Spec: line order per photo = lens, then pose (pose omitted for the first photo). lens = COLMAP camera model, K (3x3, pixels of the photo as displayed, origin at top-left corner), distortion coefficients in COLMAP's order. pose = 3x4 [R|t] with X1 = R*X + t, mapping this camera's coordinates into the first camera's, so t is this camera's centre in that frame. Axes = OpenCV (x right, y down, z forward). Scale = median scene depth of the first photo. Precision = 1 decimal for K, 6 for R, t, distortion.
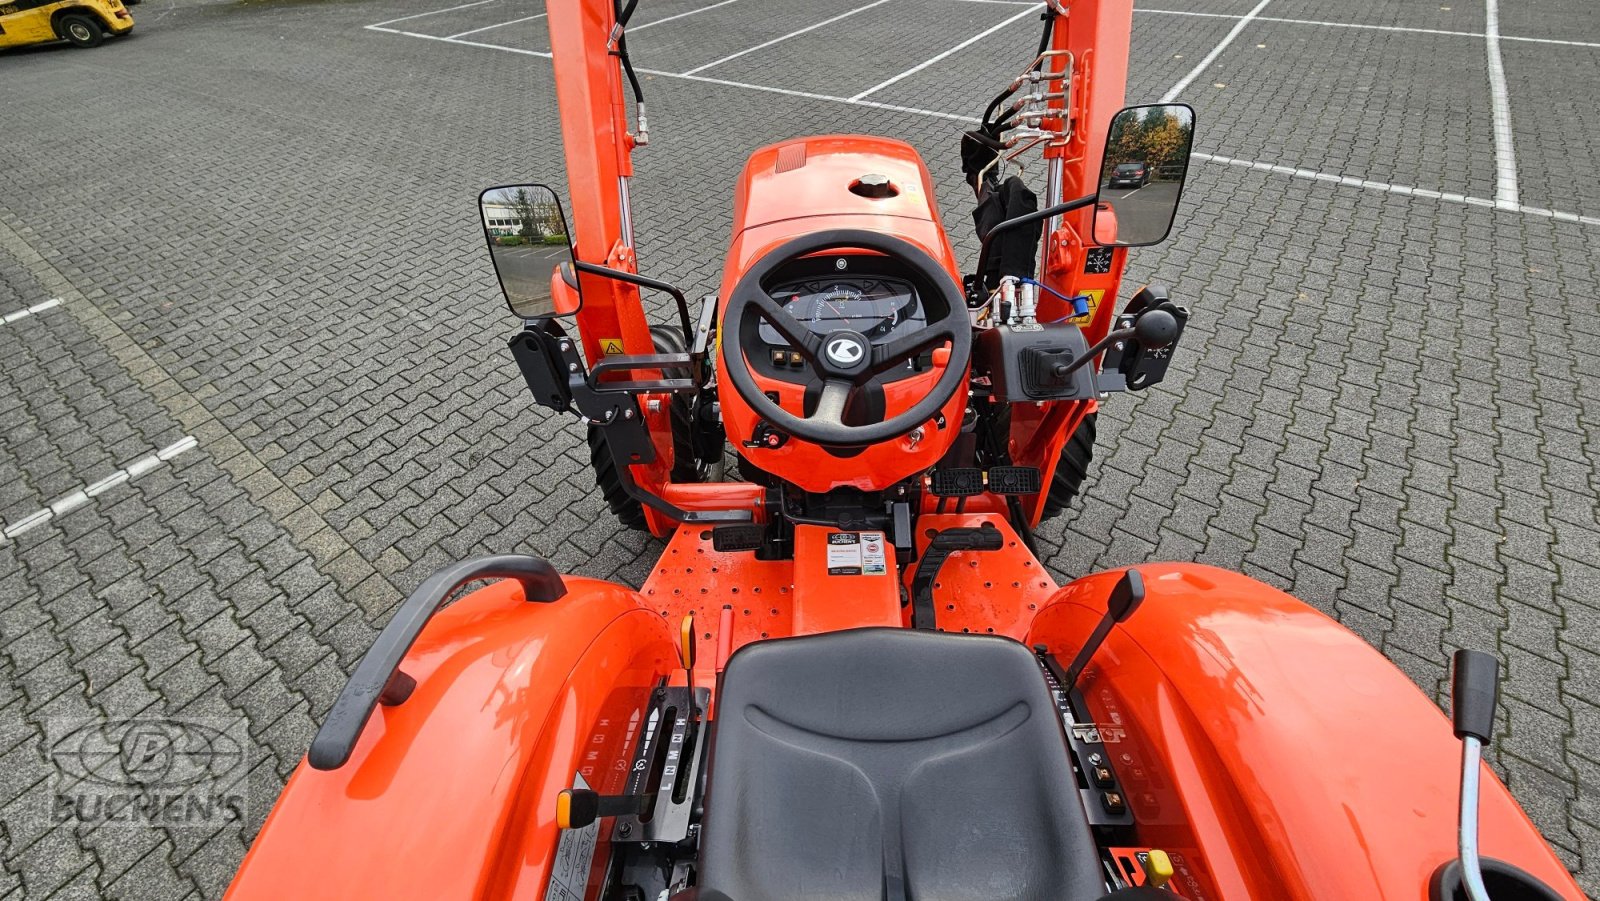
lens RADIAL K [[654.0, 0, 800.0], [0, 654.0, 450.5], [0, 0, 1]] dist [0.007353, -0.003860]
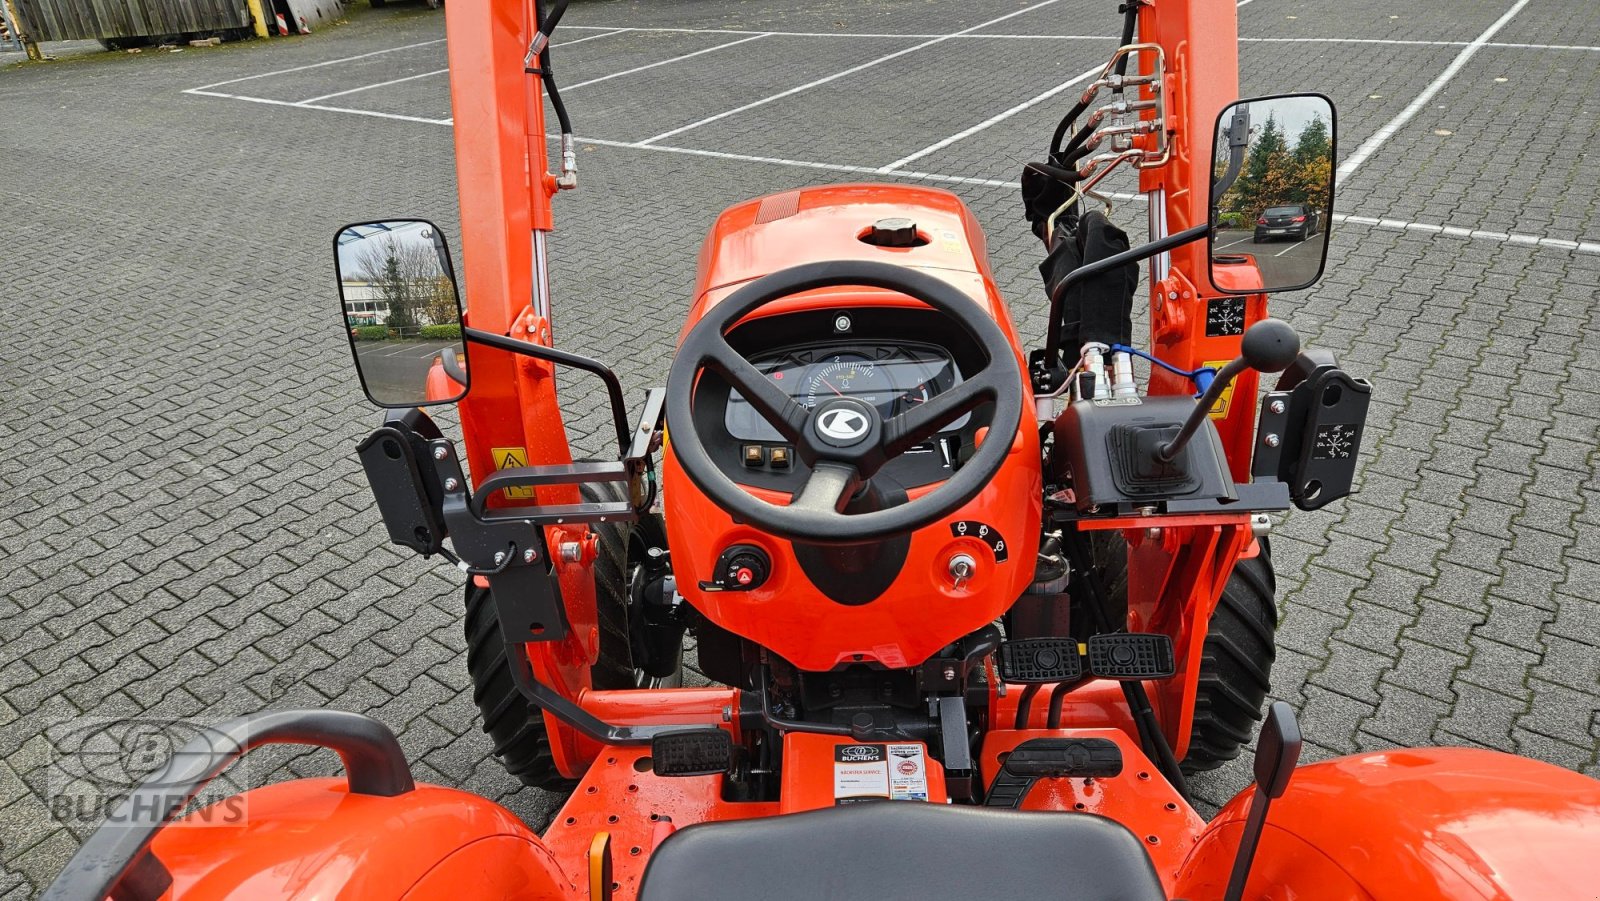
lens RADIAL K [[1074.4, 0, 781.9], [0, 1074.4, 477.5], [0, 0, 1]] dist [0.093537, -0.086114]
pose [[0.999331, -0.010922, -0.034909, 0.023591], [0.002528, 0.972714, -0.231995, 0.090644], [0.036490, 0.231751, 0.972090, -0.051231]]
